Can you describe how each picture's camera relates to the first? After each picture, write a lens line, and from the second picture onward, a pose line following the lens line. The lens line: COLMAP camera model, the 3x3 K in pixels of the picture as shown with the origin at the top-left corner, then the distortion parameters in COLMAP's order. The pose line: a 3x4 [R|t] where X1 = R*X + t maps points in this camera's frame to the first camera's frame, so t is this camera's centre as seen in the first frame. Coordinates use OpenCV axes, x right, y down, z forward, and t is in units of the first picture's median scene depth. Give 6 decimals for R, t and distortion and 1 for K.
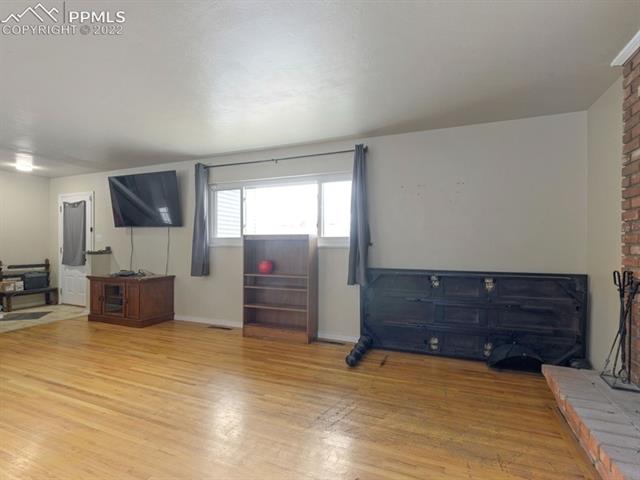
lens RADIAL K [[319.3, 0, 321.2], [0, 319.3, 241.3], [0, 0, 1]] dist [0.002058, 0.000398]
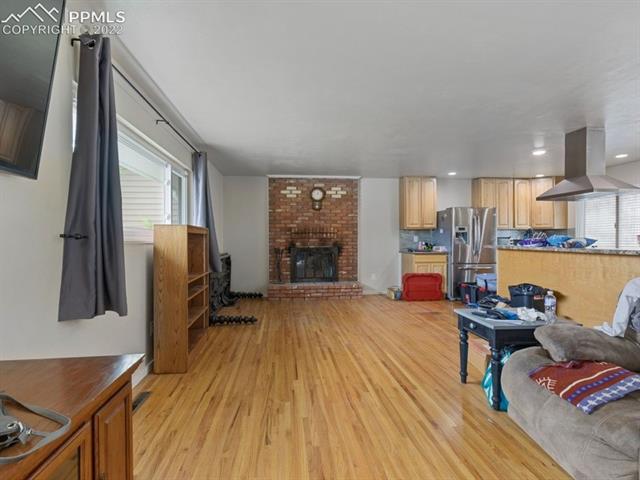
lens RADIAL K [[319.3, 0, 320.3], [0, 319.3, 239.5], [0, 0, 1]] dist [0.002058, 0.000398]
pose [[-0.491568, -0.001461, 0.870838, -1.401405], [-0.001986, 0.999998, 0.000557, 0.015980], [-0.870837, -0.001455, -0.491570, 1.556463]]
